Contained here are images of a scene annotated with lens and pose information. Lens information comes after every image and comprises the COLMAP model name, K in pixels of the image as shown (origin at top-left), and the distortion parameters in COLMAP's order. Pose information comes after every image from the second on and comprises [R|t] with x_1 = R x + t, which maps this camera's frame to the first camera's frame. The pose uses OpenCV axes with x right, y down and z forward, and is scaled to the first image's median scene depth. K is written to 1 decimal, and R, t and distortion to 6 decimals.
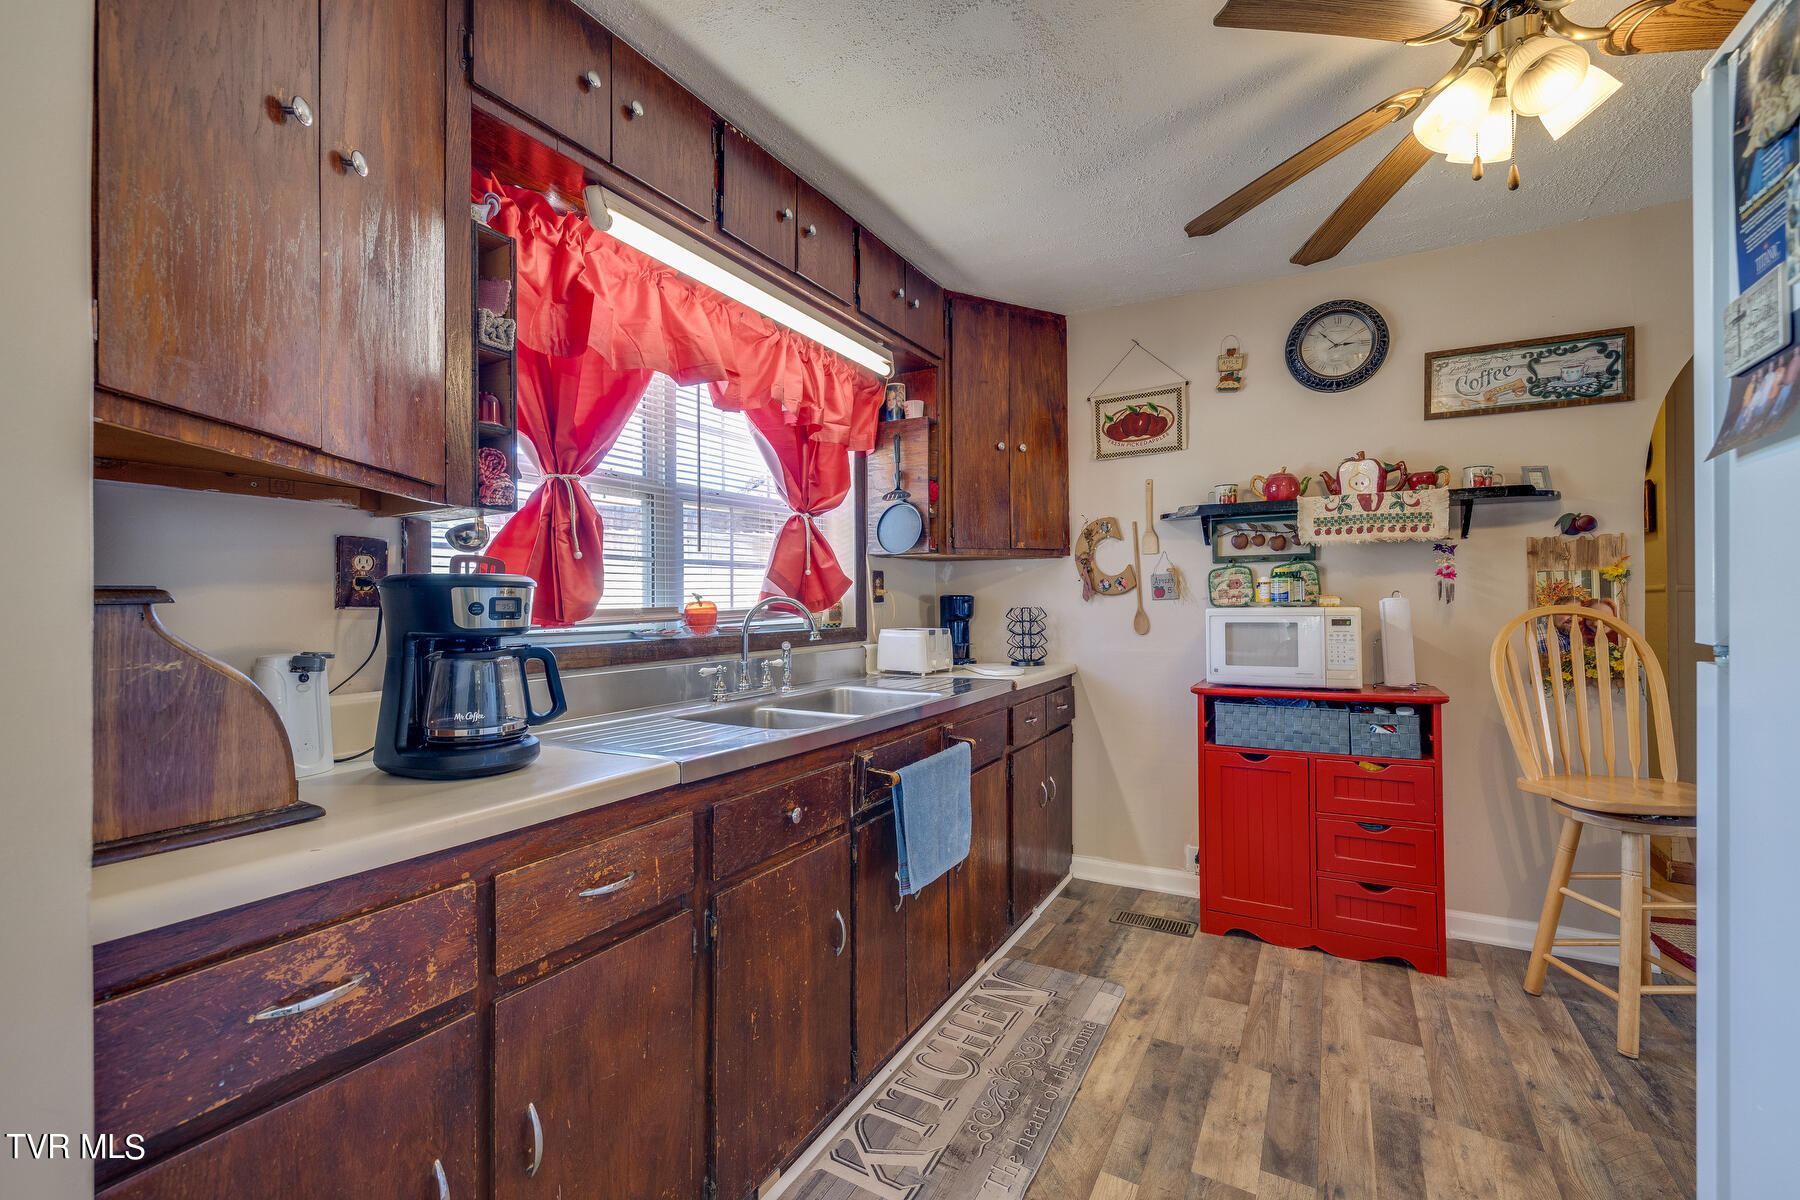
lens RADIAL K [[772.8, 0, 909.0], [0, 772.8, 605.0], [0, 0, 1]] dist [0.003254, 0.000185]
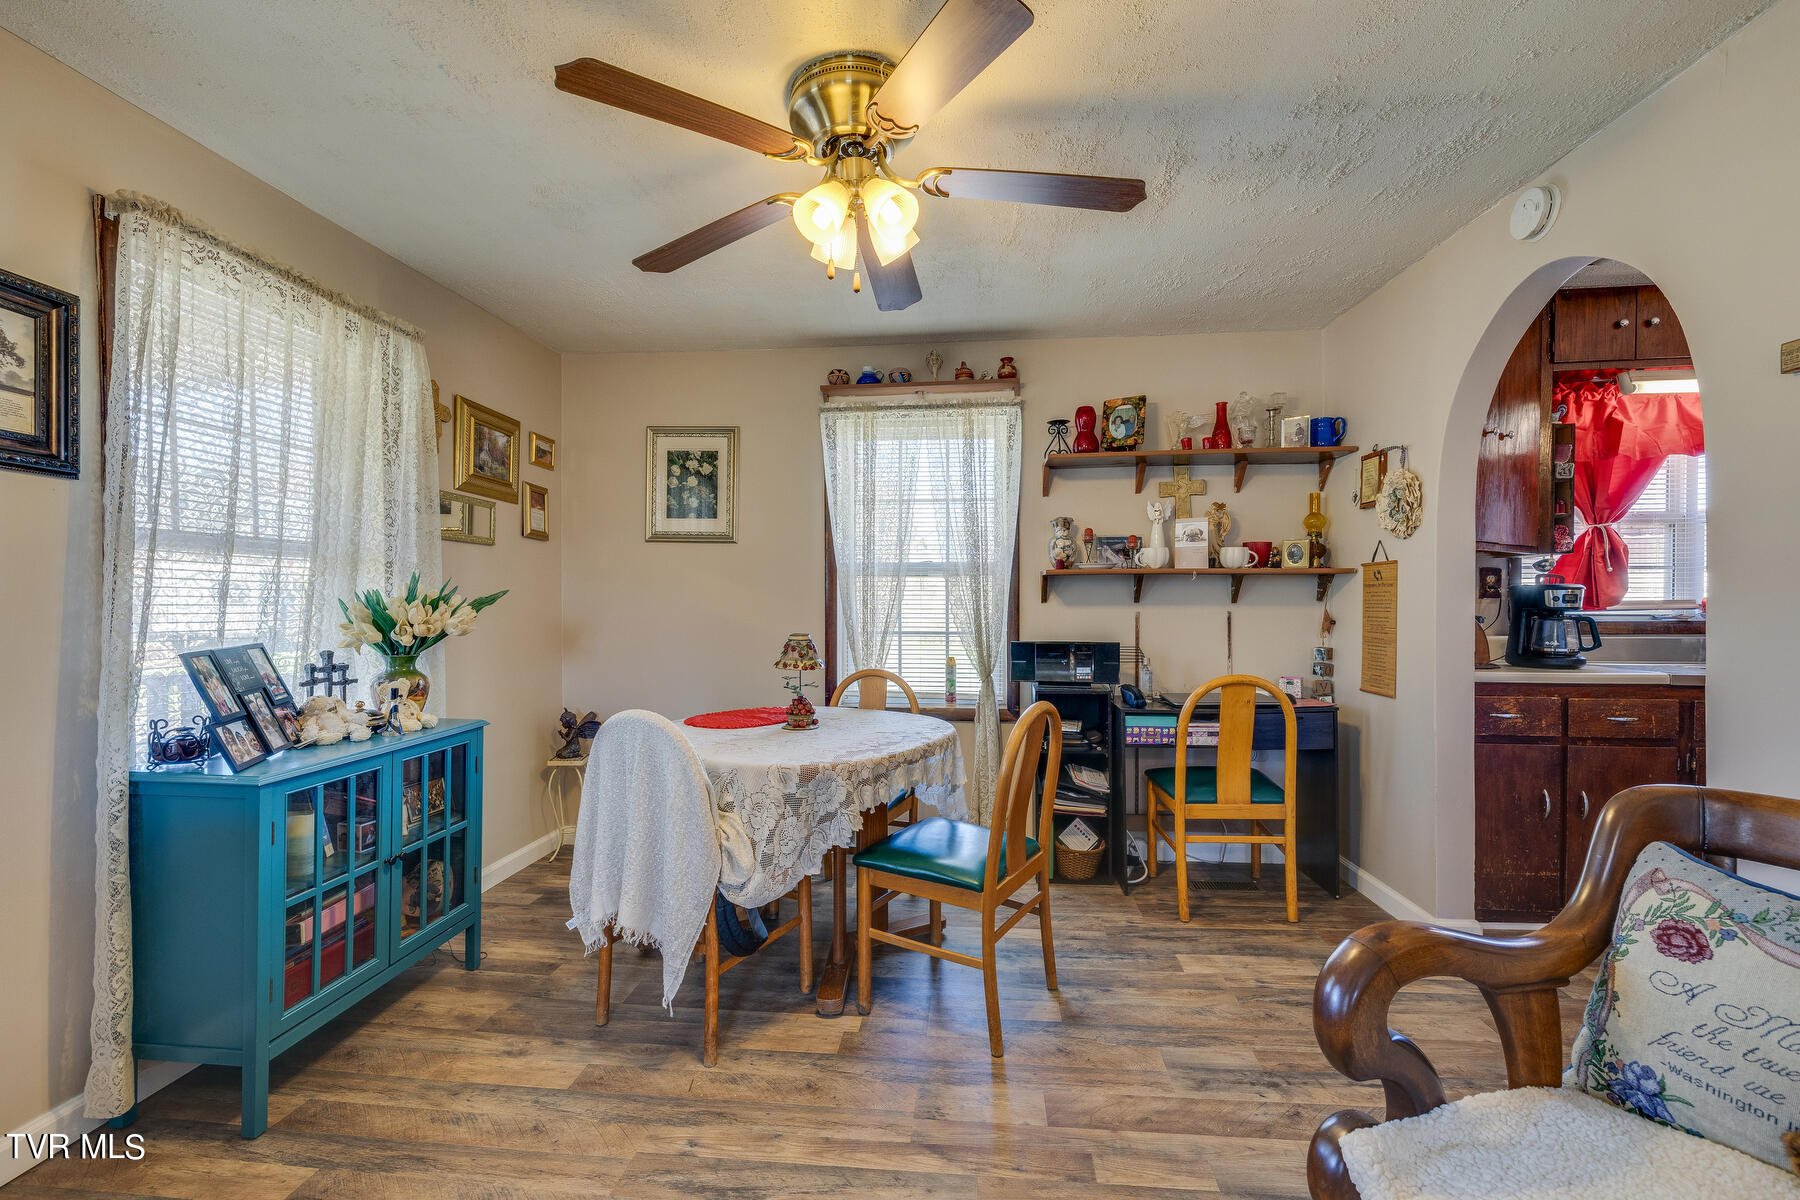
lens RADIAL K [[772.8, 0, 907.1], [0, 772.8, 606.1], [0, 0, 1]] dist [0.003254, 0.000185]
pose [[0.413158, 0.011919, -0.910581, 0.620181], [-0.003949, 0.999928, 0.011297, 0.006128], [0.910651, -0.001071, 0.413176, -1.419041]]
